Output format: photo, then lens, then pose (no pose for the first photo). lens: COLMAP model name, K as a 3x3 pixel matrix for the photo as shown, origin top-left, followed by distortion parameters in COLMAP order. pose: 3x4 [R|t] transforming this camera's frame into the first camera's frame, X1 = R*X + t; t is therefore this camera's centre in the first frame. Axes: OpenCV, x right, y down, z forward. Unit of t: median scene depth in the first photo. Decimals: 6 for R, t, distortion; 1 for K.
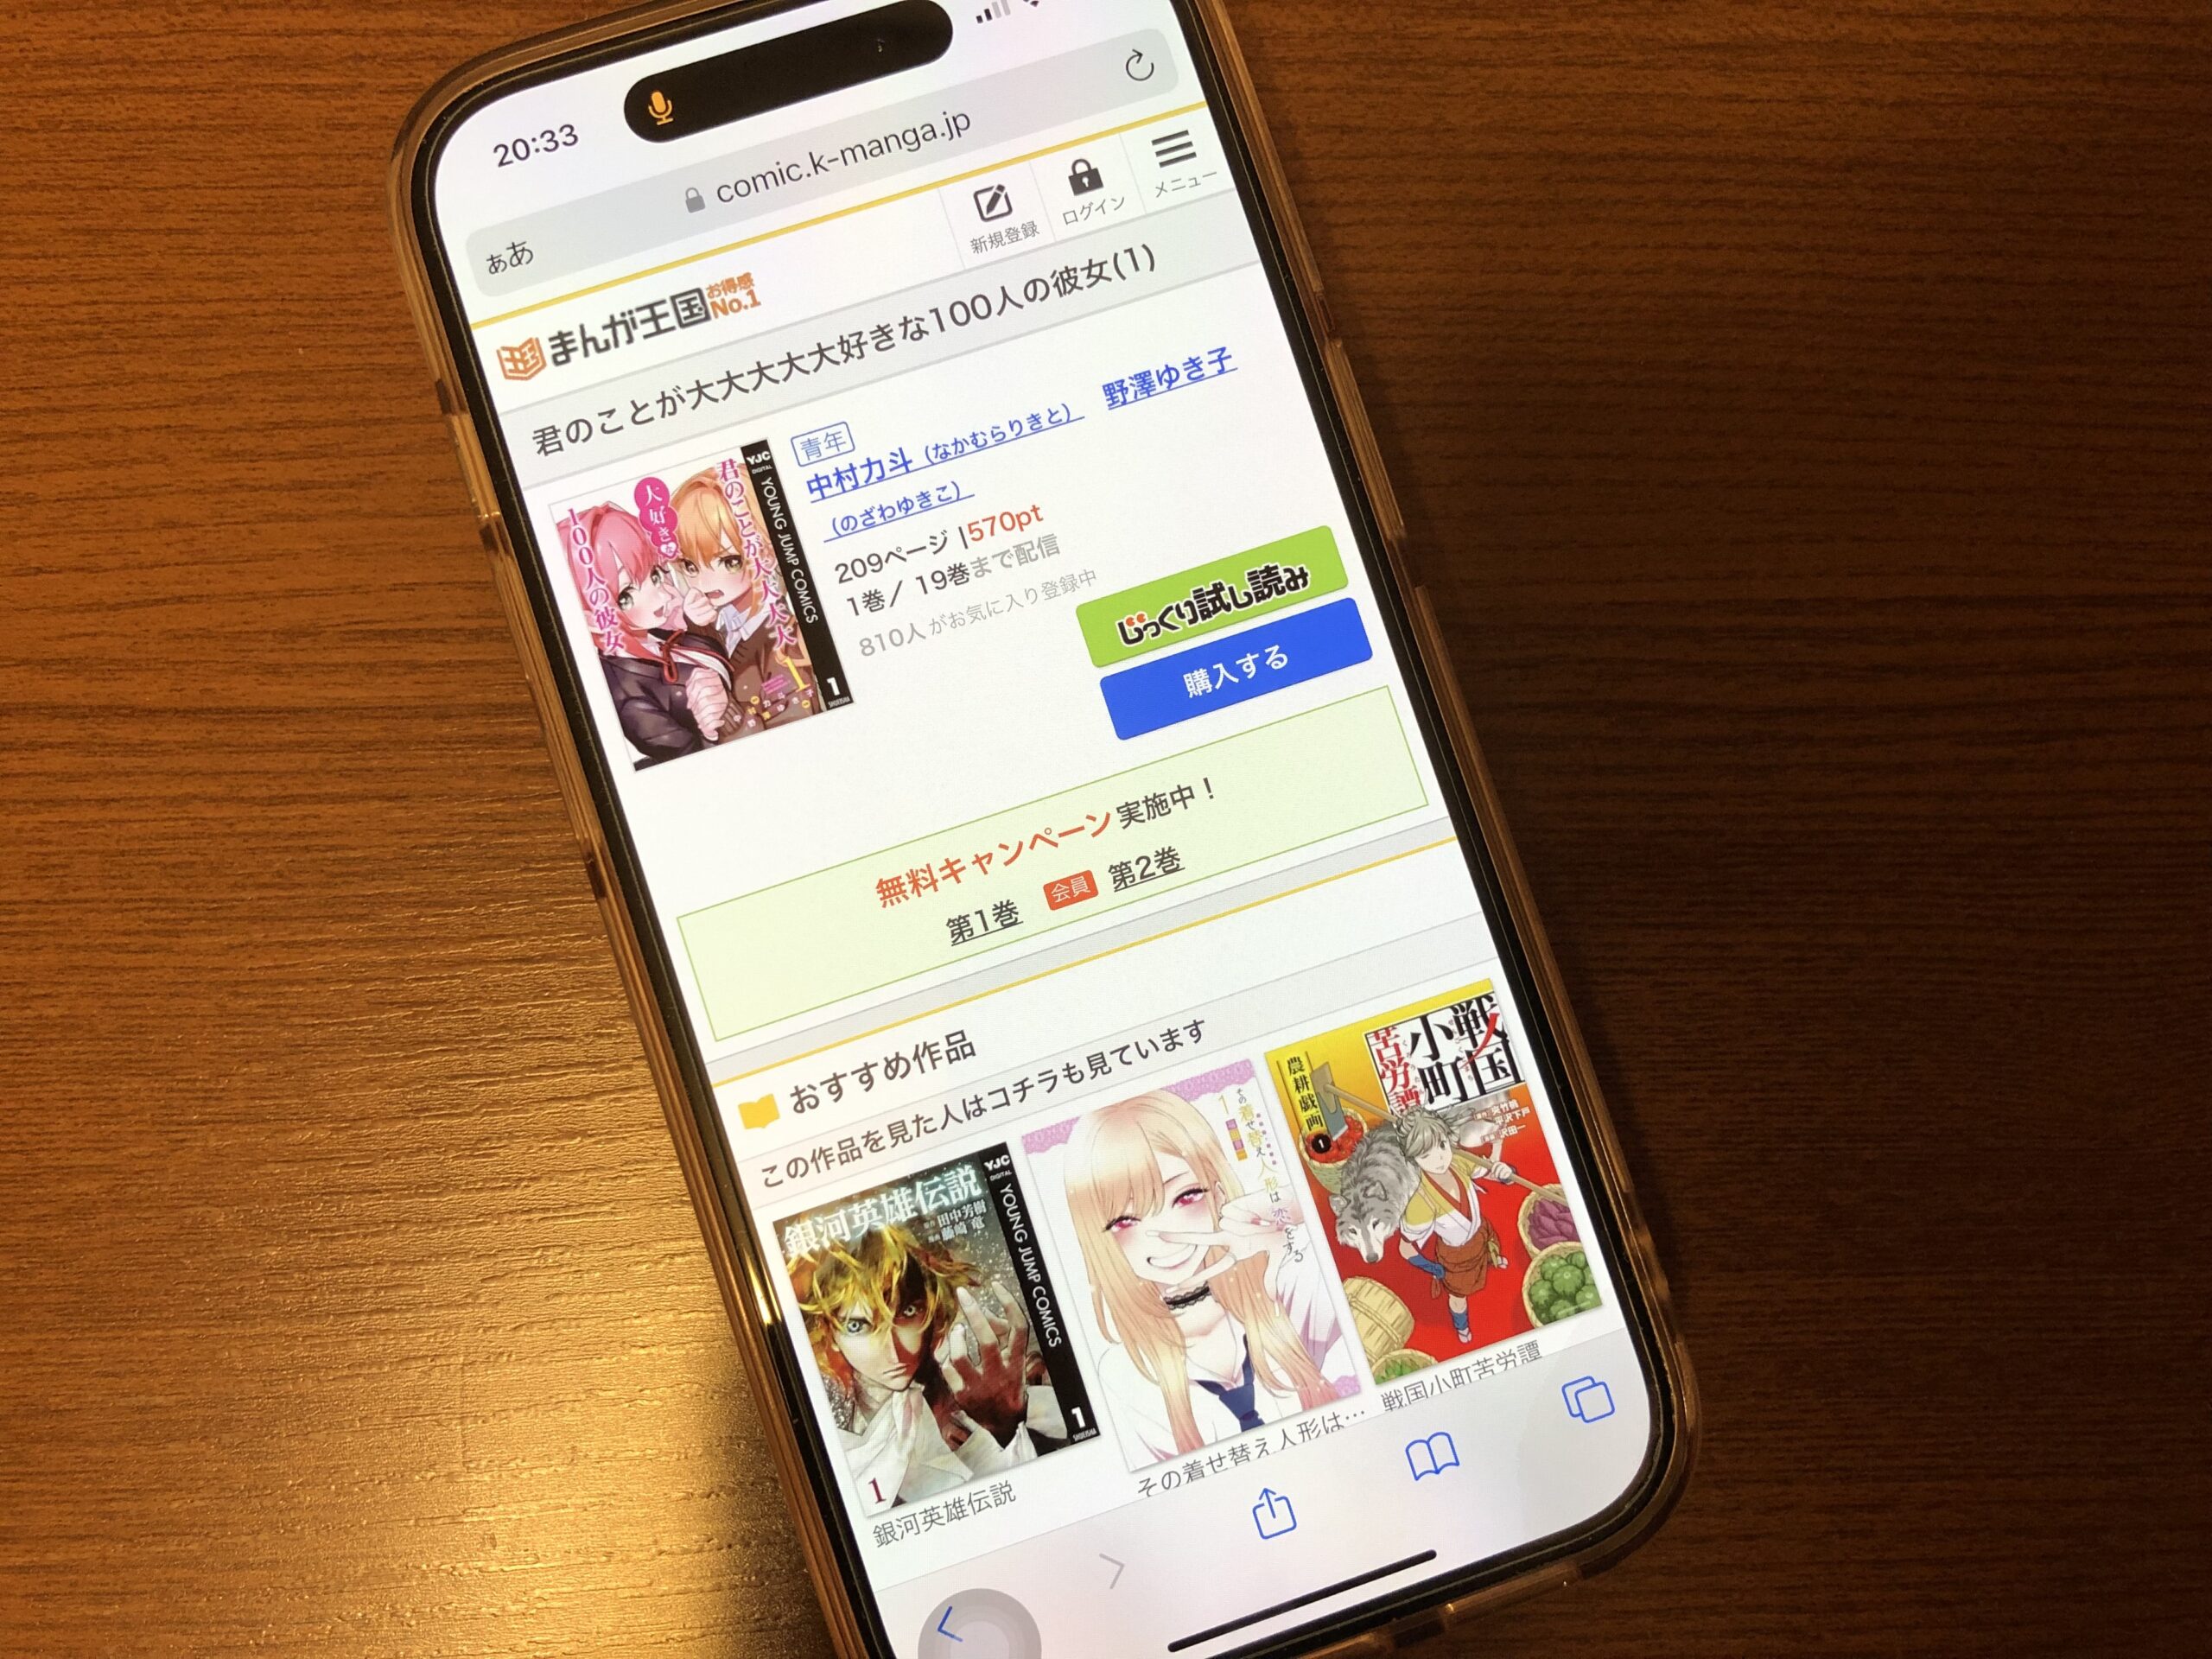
lens RADIAL K [[2058.9, 0, 1096.0], [0, 2058.9, 823.0], [0, 0, 1]] dist [0.047363, -0.038208]
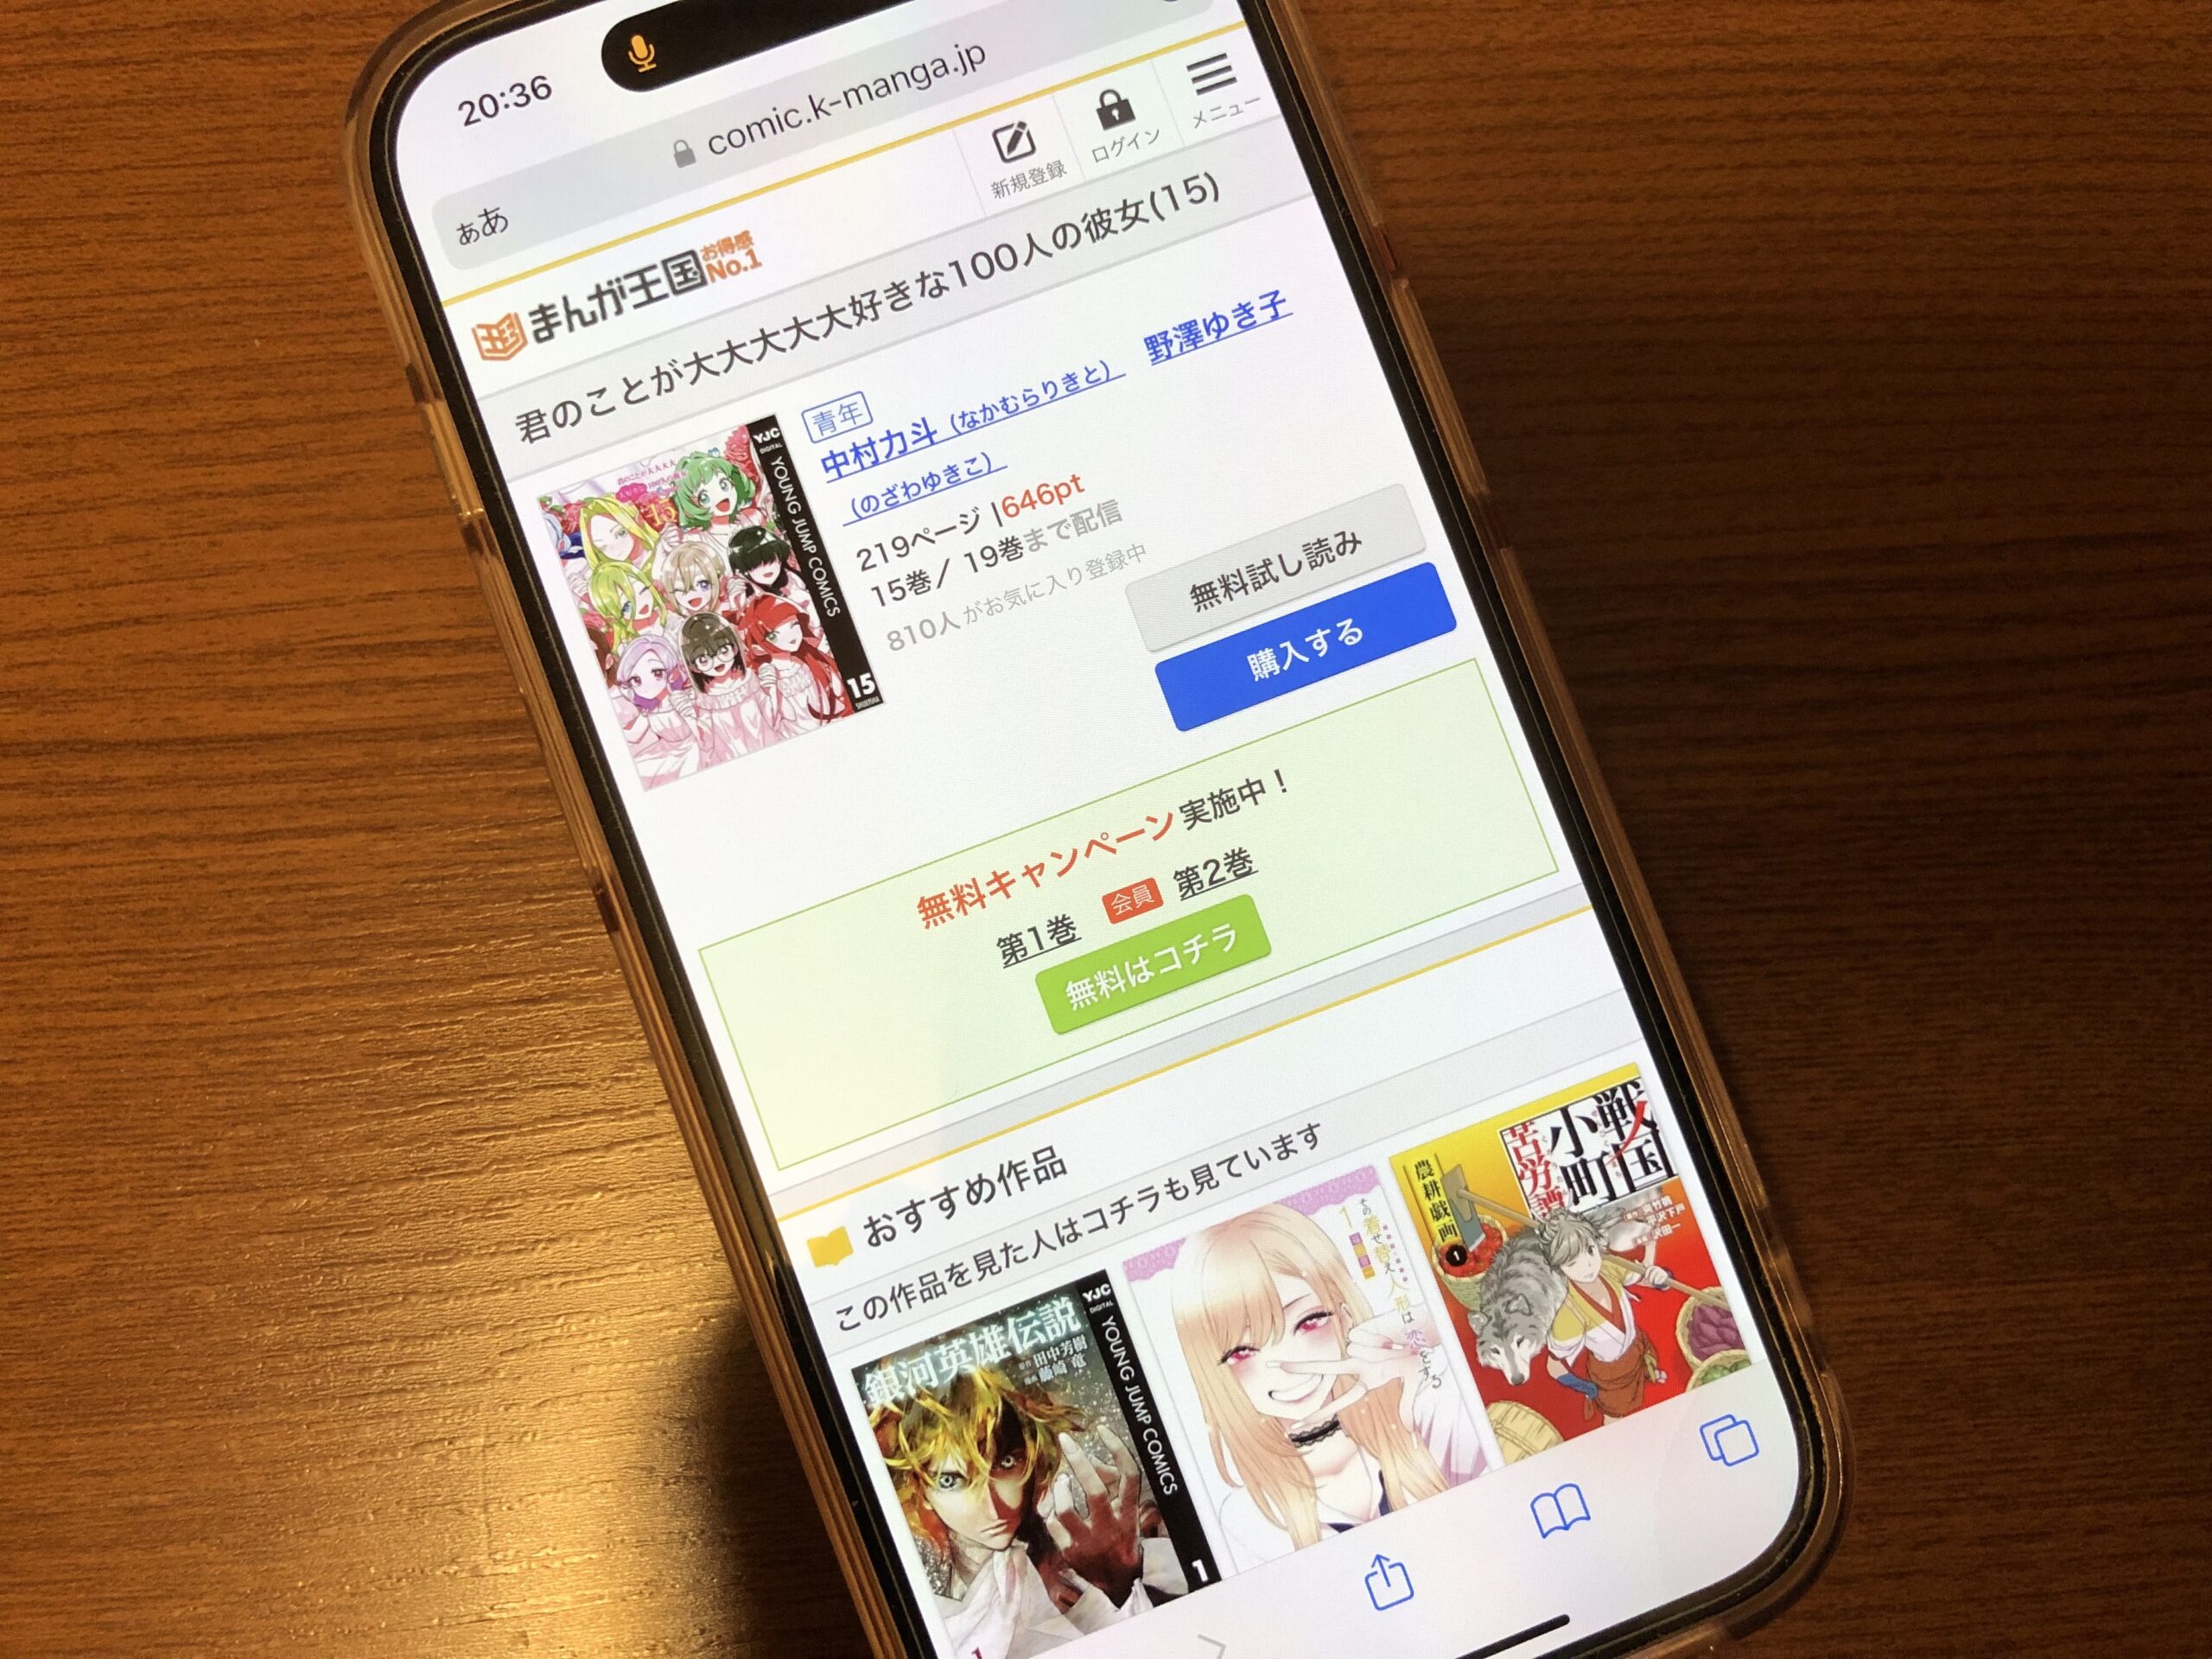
lens RADIAL K [[2058.2, 0, 1088.3], [0, 2058.2, 827.7], [0, 0, 1]] dist [0.017098, 0.014897]
pose [[0.999122, -0.041884, -0.000373, -0.029829], [0.041886, 0.999097, 0.007056, -0.006369], [0.000077, -0.007066, 0.999975, 0.099368]]
